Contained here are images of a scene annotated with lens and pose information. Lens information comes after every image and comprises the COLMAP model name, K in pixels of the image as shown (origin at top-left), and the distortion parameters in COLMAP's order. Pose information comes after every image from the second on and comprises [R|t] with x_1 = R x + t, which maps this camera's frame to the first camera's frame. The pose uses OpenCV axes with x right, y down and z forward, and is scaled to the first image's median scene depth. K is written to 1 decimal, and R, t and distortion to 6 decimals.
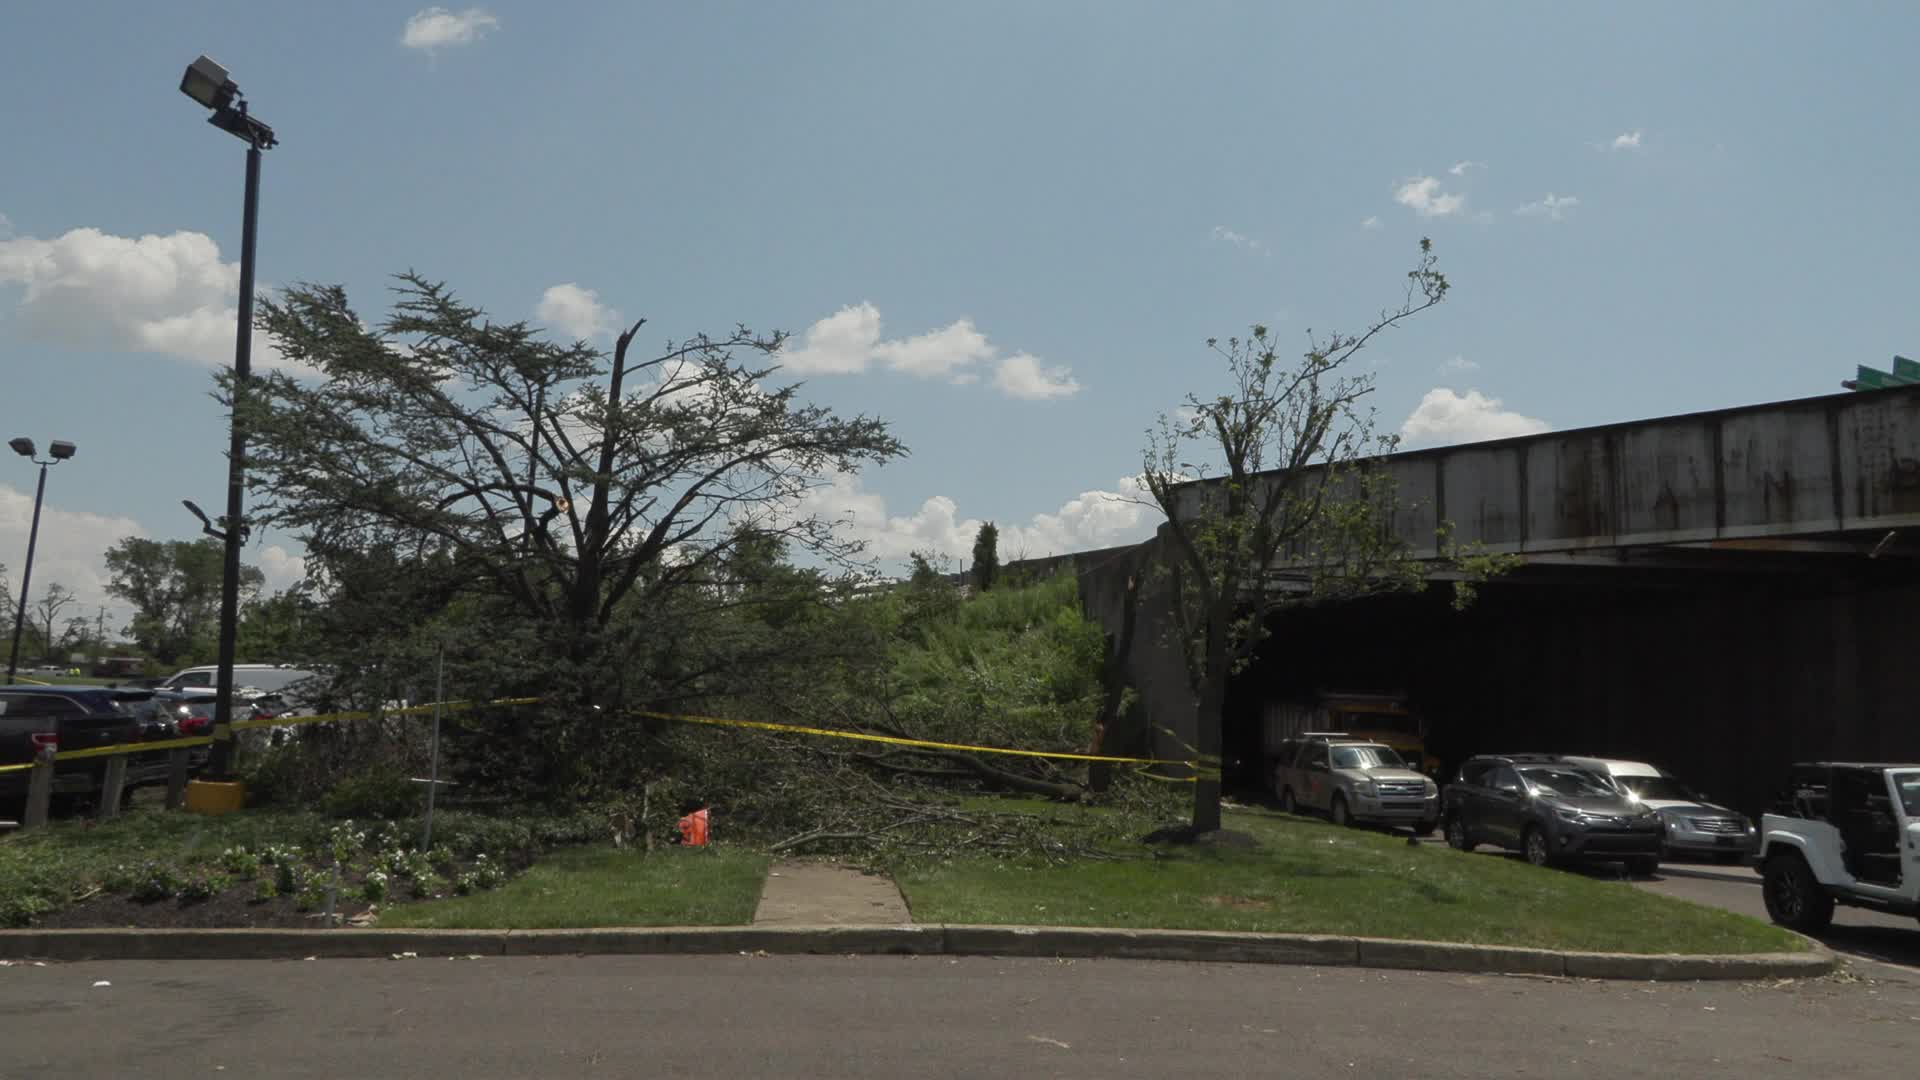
lens RADIAL K [[1501.7, 0, 971.4], [0, 1501.7, 543.1], [0, 0, 1]] dist [-0.010001, -0.008951]
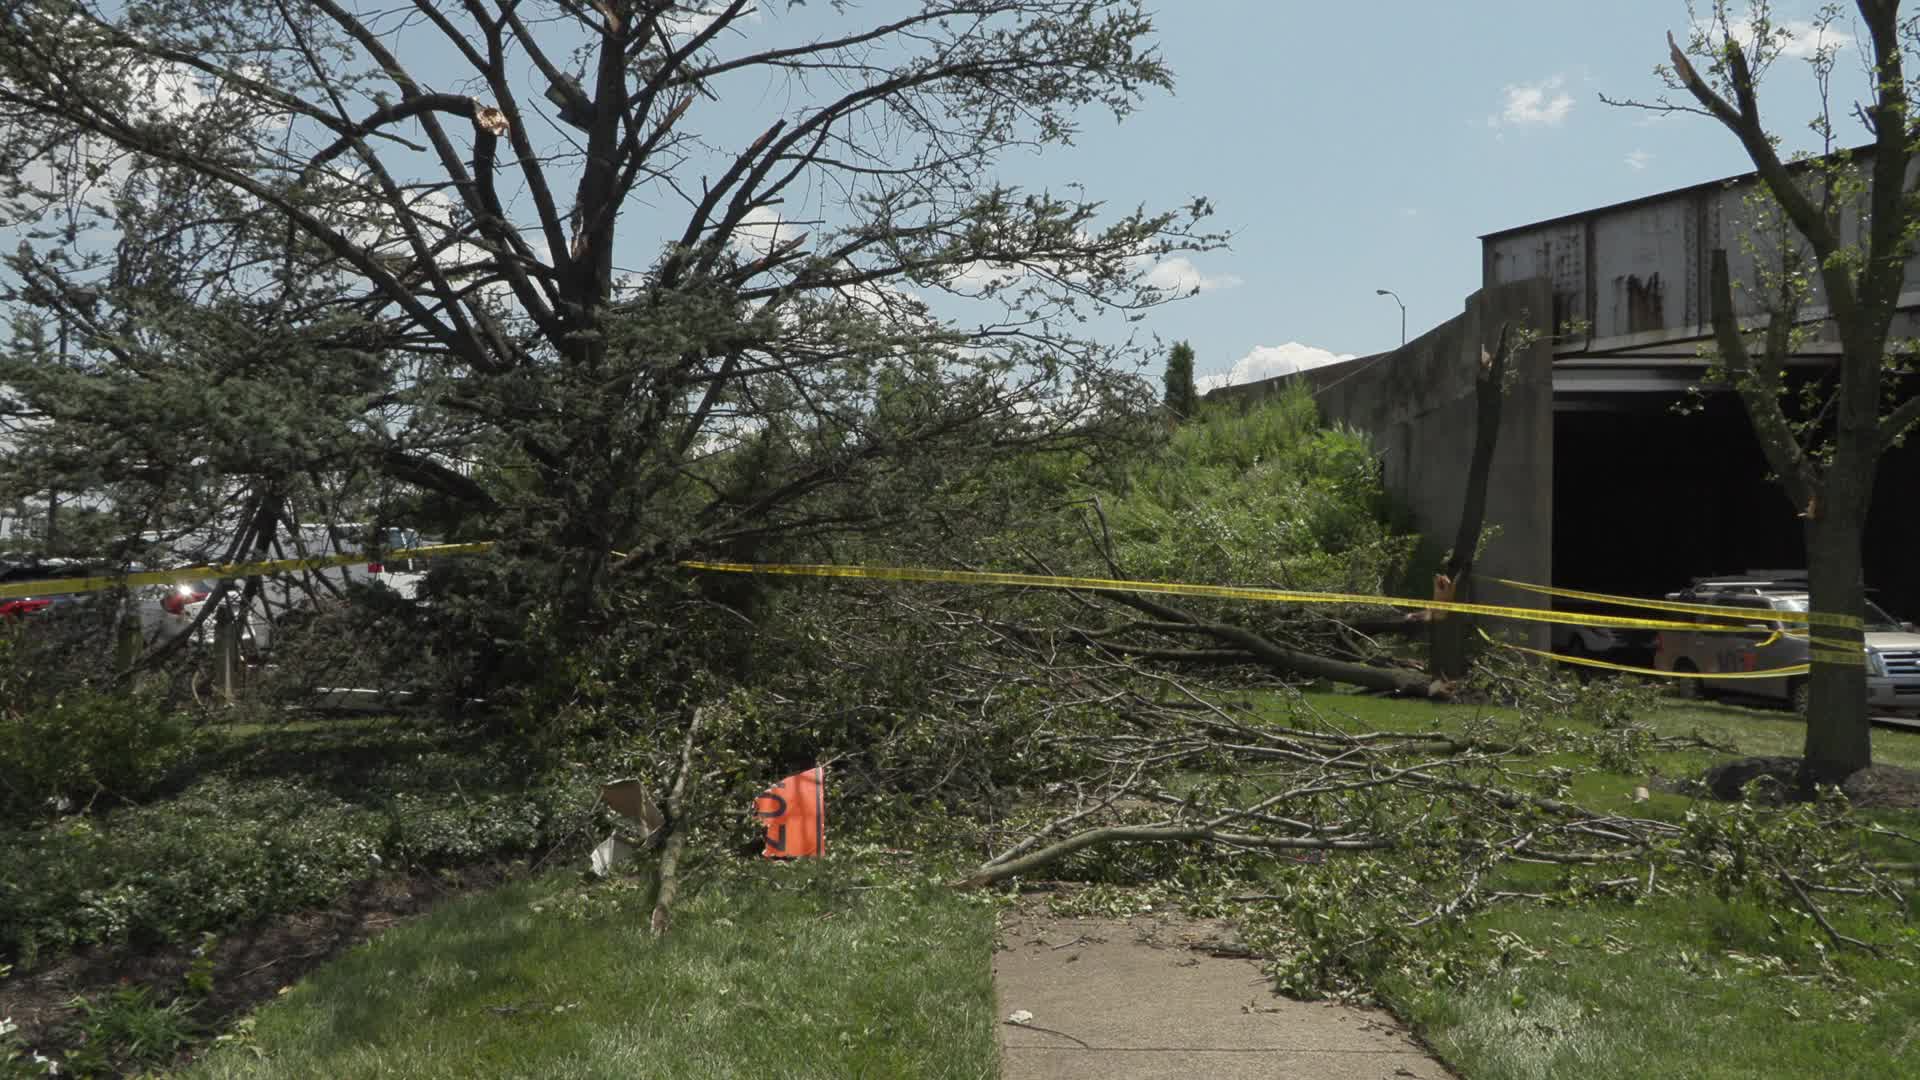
lens RADIAL K [[1501.7, 0, 955.6], [0, 1501.7, 542.6], [0, 0, 1]] dist [-0.010001, -0.008951]
pose [[0.993723, -0.031657, -0.107296, -0.053760], [0.040376, 0.995970, 0.080081, 0.047982], [0.104328, -0.083911, 0.990997, 0.348915]]
